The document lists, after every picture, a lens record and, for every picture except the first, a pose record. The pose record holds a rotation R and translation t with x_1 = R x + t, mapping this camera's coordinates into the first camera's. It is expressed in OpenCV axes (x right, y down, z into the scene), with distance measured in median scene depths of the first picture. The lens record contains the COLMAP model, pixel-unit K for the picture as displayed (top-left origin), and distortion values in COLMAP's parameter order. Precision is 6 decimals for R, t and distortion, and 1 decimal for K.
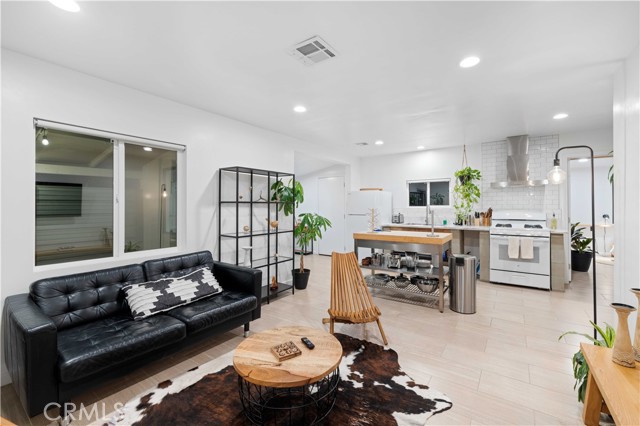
lens RADIAL K [[273.5, 0, 320.2], [0, 273.5, 207.9], [0, 0, 1]] dist [0.002422, -0.000006]
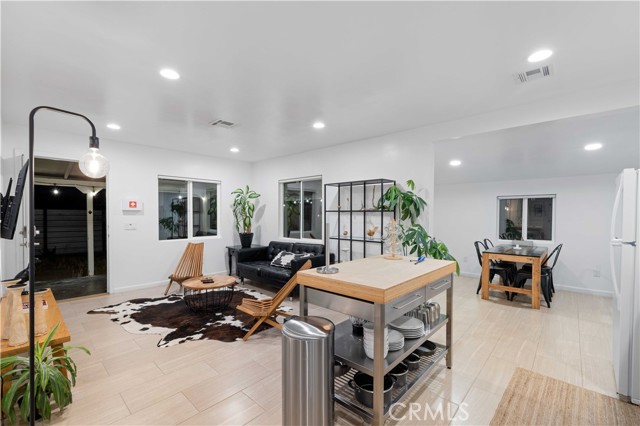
lens RADIAL K [[273.5, 0, 319.4], [0, 273.5, 215.9], [0, 0, 1]] dist [0.002422, -0.000006]
pose [[-0.125197, 0.004861, -0.992120, 0.950677], [-0.006917, 0.999959, 0.005772, -0.006445], [0.992108, 0.007585, -0.125158, 1.055084]]
